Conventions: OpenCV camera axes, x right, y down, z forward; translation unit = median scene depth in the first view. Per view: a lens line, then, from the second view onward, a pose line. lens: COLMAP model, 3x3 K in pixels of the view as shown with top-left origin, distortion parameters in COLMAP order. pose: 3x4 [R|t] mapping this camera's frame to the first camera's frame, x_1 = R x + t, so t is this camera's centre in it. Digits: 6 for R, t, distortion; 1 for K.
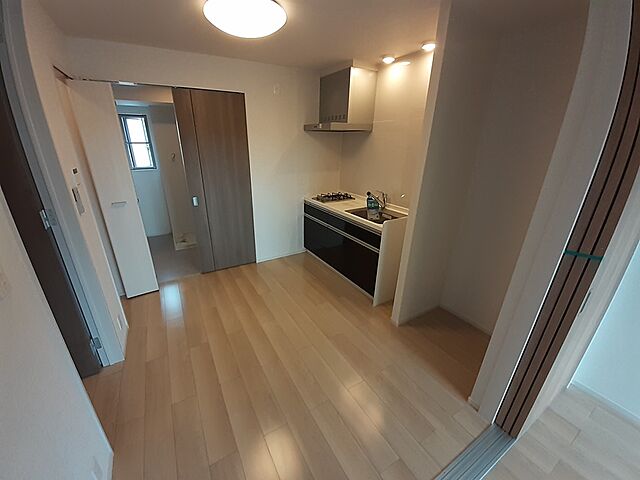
lens RADIAL K [[253.2, 0, 303.8], [0, 253.2, 239.2], [0, 0, 1]] dist [0.031235, -0.020737]
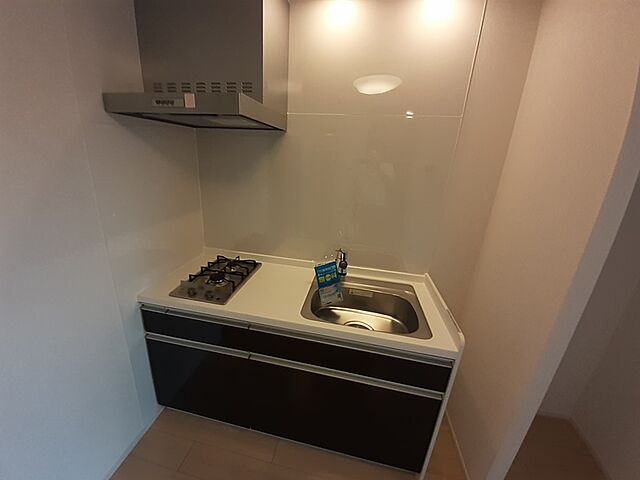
lens RADIAL K [[253.2, 0, 303.8], [0, 253.2, 239.2], [0, 0, 1]] dist [0.031235, -0.020737]
pose [[0.660715, -0.223769, 0.716508, -0.101441], [0.244763, 0.966587, 0.076166, -0.252138], [-0.709611, 0.125050, 0.693408, 0.659504]]
